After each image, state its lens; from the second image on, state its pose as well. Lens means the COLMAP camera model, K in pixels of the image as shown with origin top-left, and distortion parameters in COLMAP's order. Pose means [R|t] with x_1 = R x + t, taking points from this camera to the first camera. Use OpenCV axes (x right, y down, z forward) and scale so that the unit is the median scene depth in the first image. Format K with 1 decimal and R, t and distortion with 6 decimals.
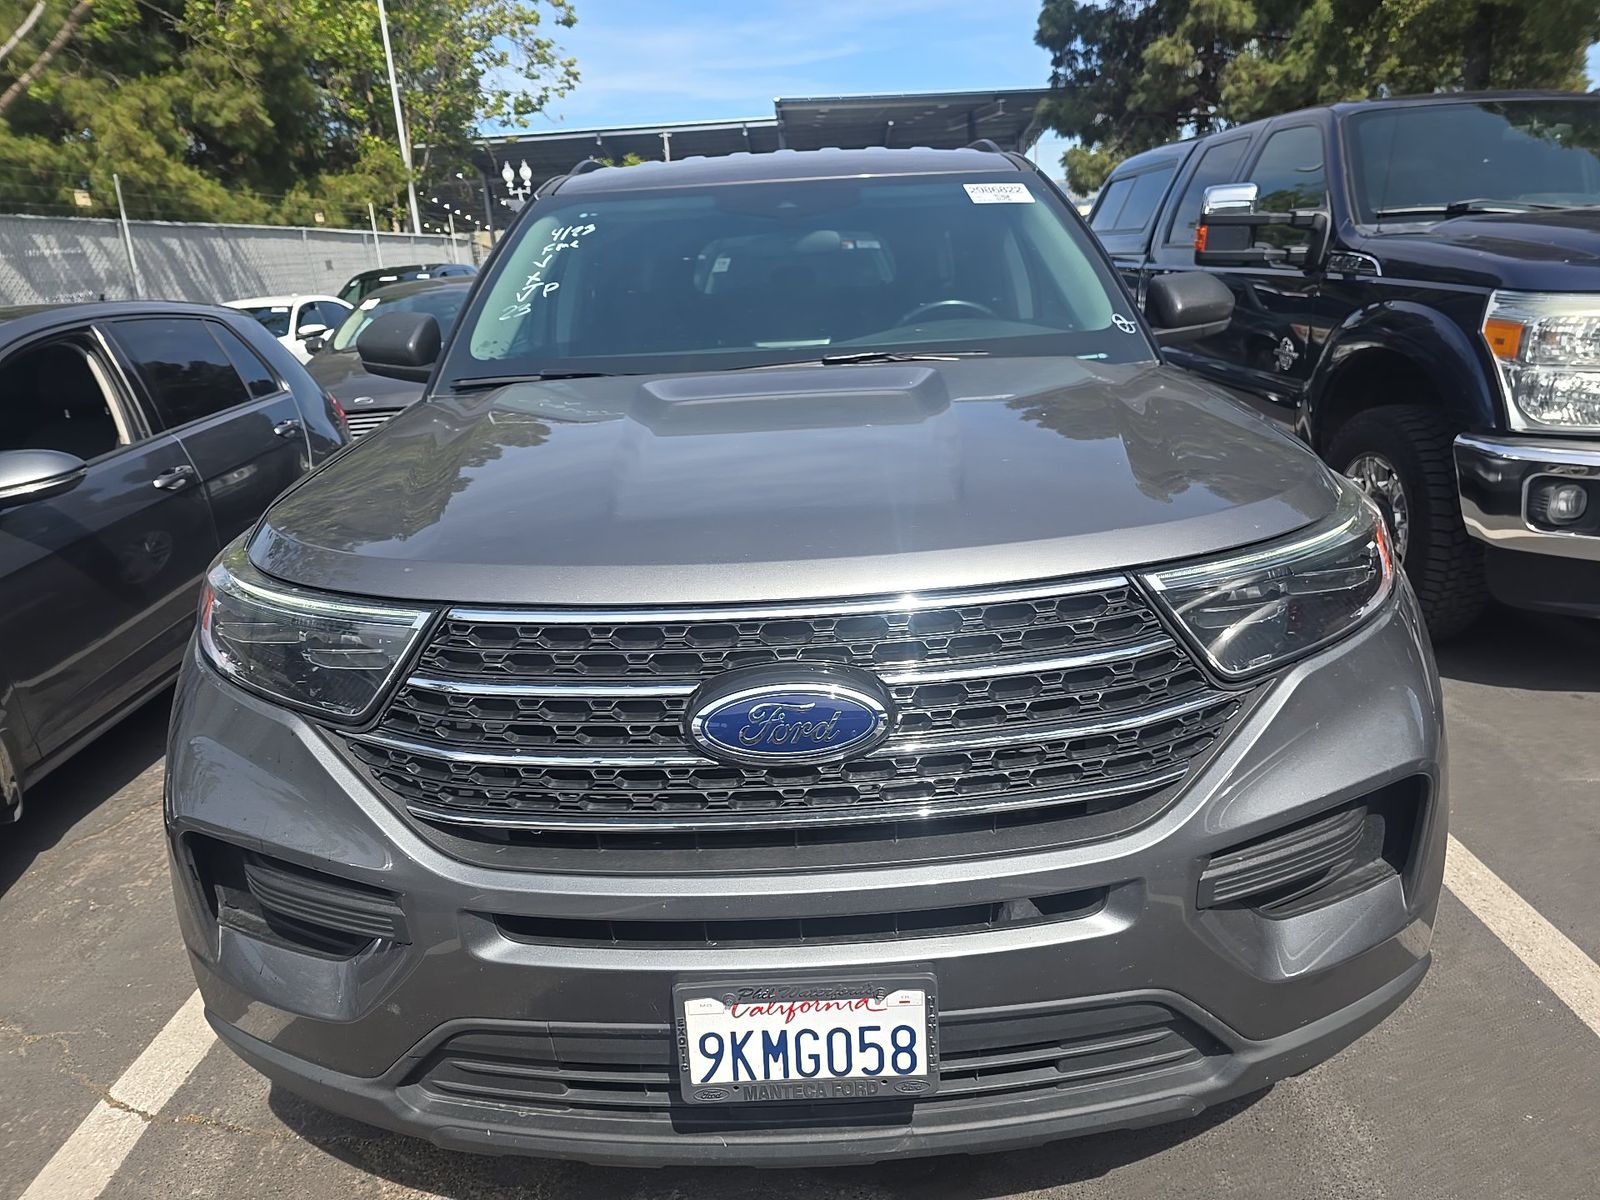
lens RADIAL K [[1107.9, 0, 800.0], [0, 1107.9, 600.0], [0, 0, 1]] dist [0.105675, -0.130495]
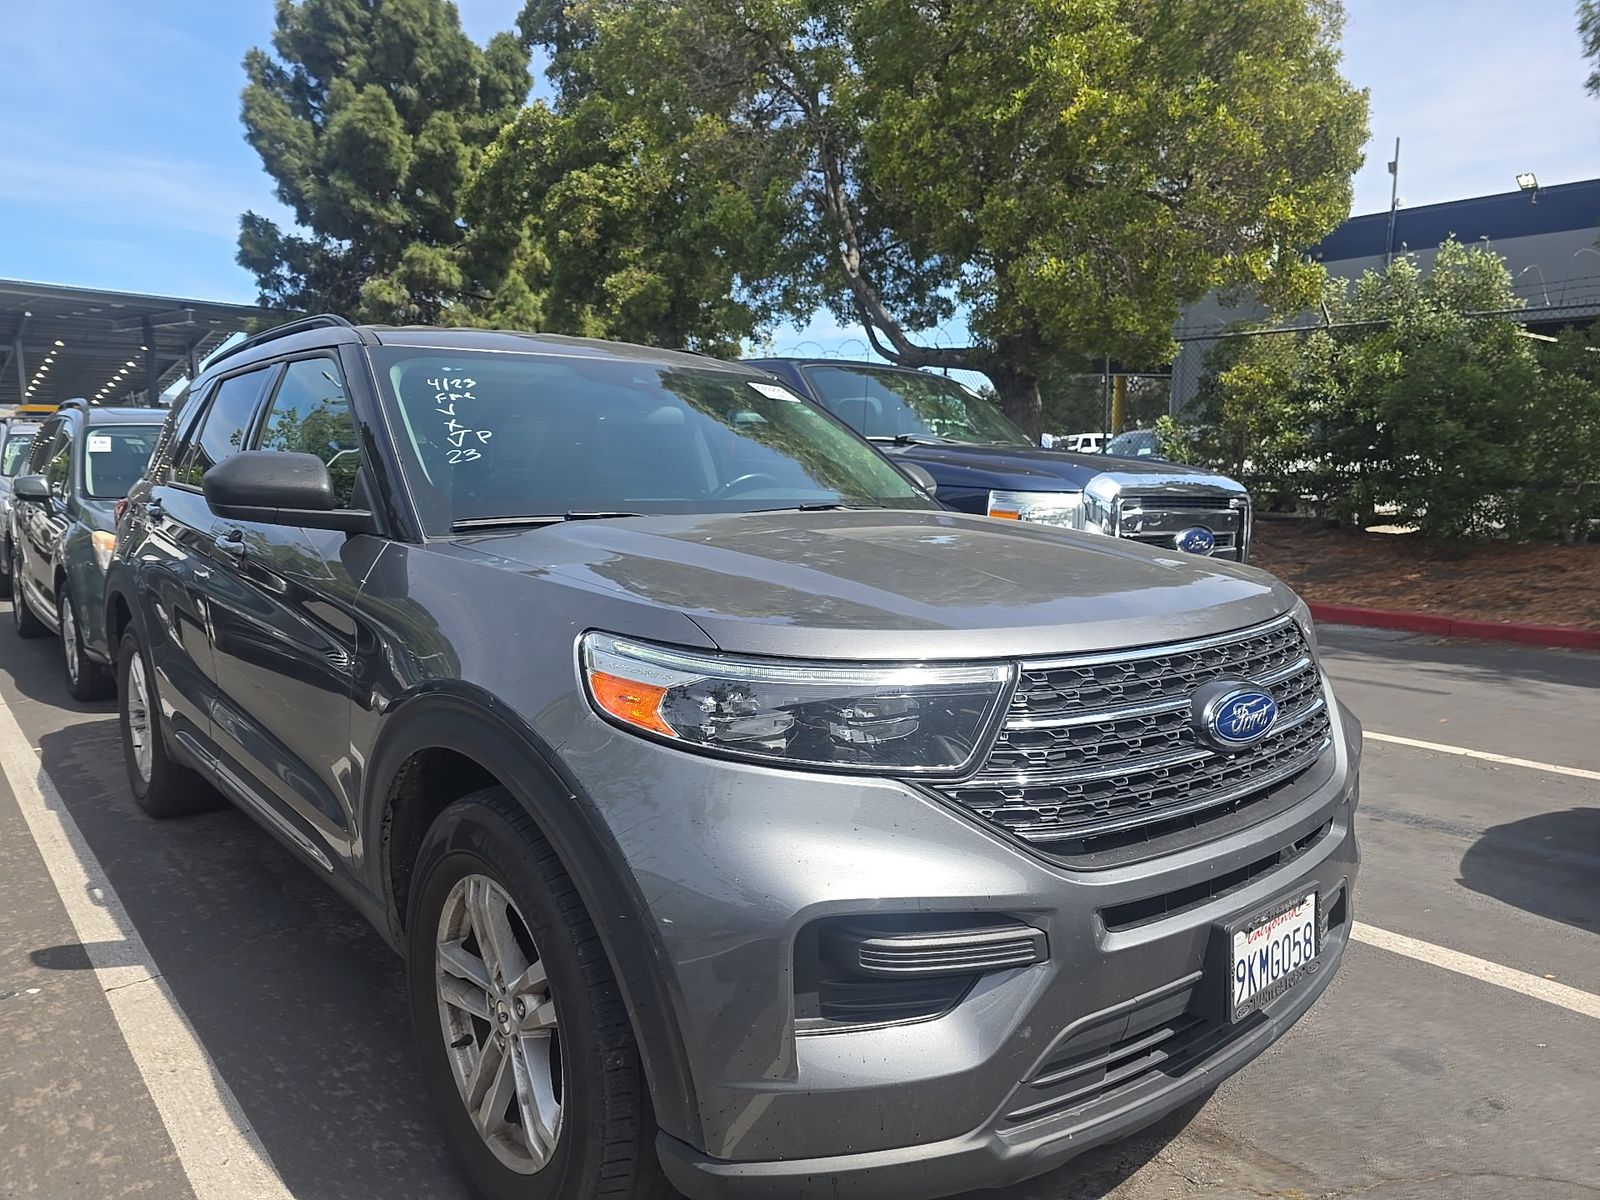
lens RADIAL K [[1107.9, 0, 800.0], [0, 1107.9, 600.0], [0, 0, 1]] dist [0.105675, -0.130495]
pose [[0.746393, -0.025237, 0.665027, -0.118712], [0.153430, 0.978887, -0.135053, 0.006269], [-0.647578, 0.202838, 0.734507, 0.024531]]
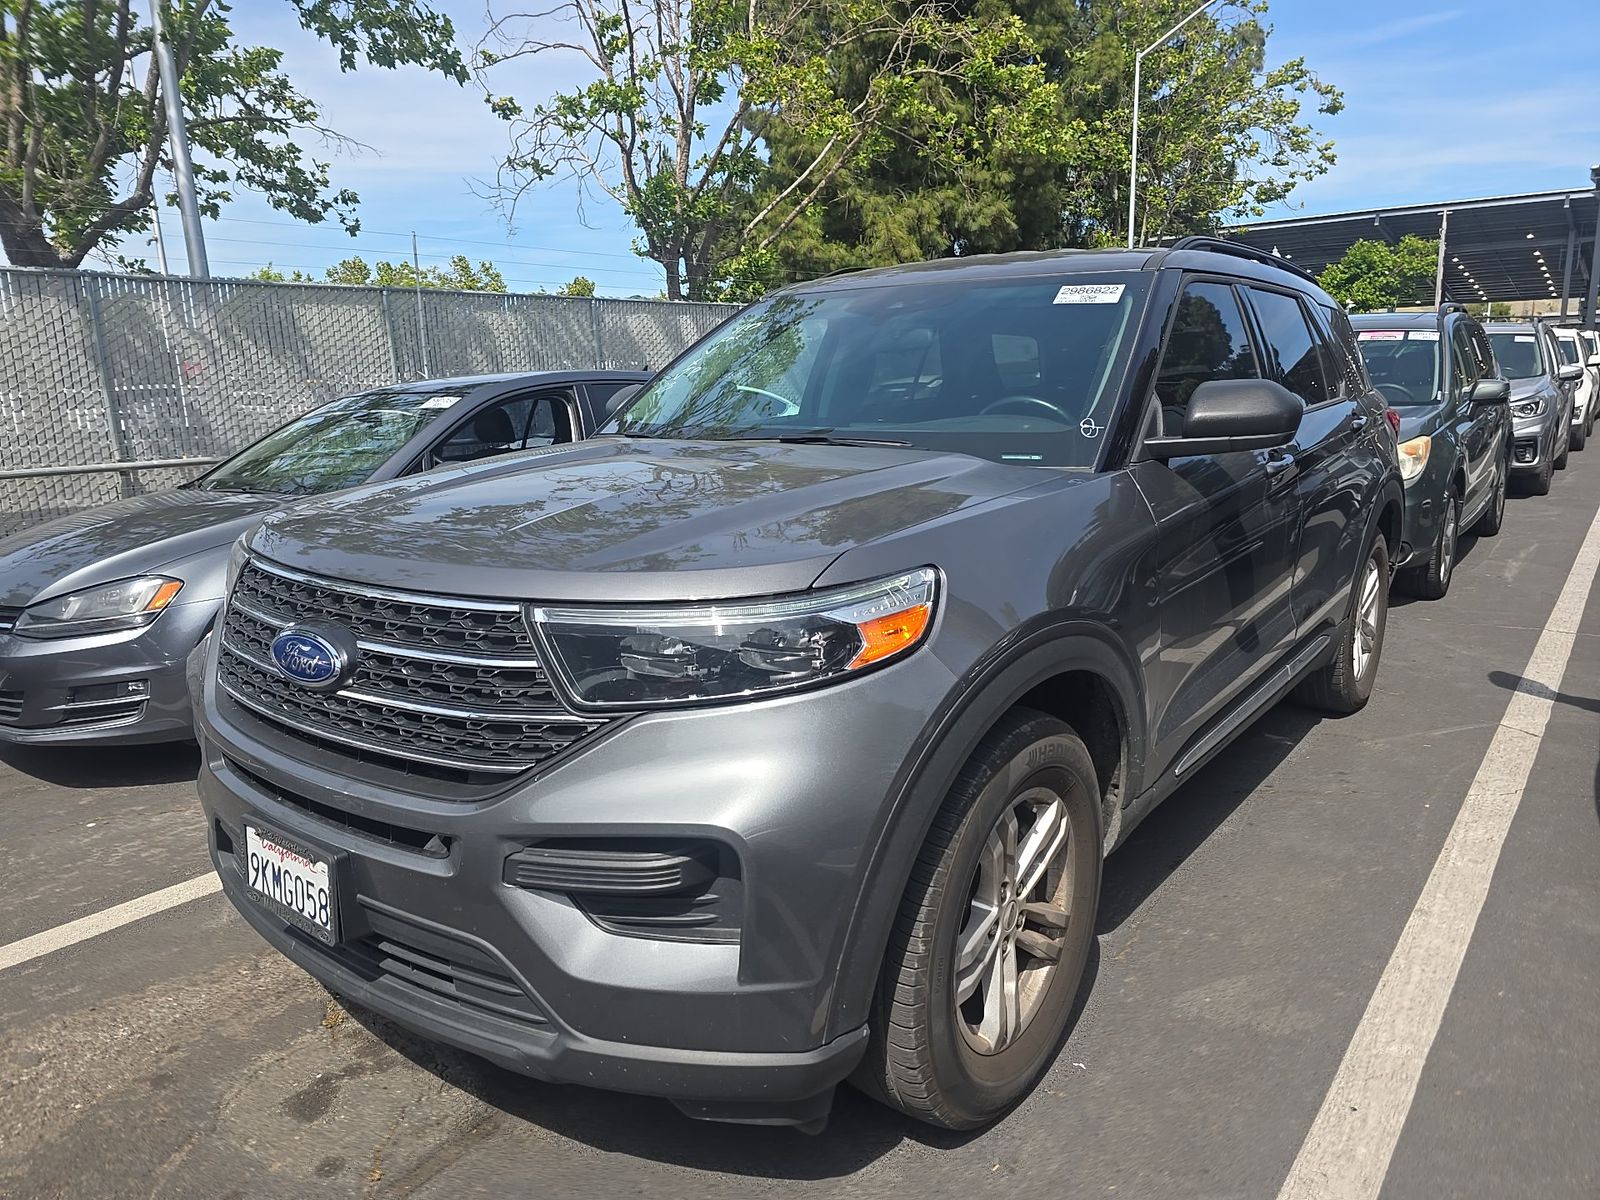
lens RADIAL K [[1107.9, 0, 800.0], [0, 1107.9, 600.0], [0, 0, 1]] dist [0.105675, -0.130495]
pose [[0.777171, 0.164932, -0.607291, 0.119345], [-0.206151, 0.978518, 0.001935, -0.008664], [0.594564, 0.123690, 0.794477, 0.017224]]
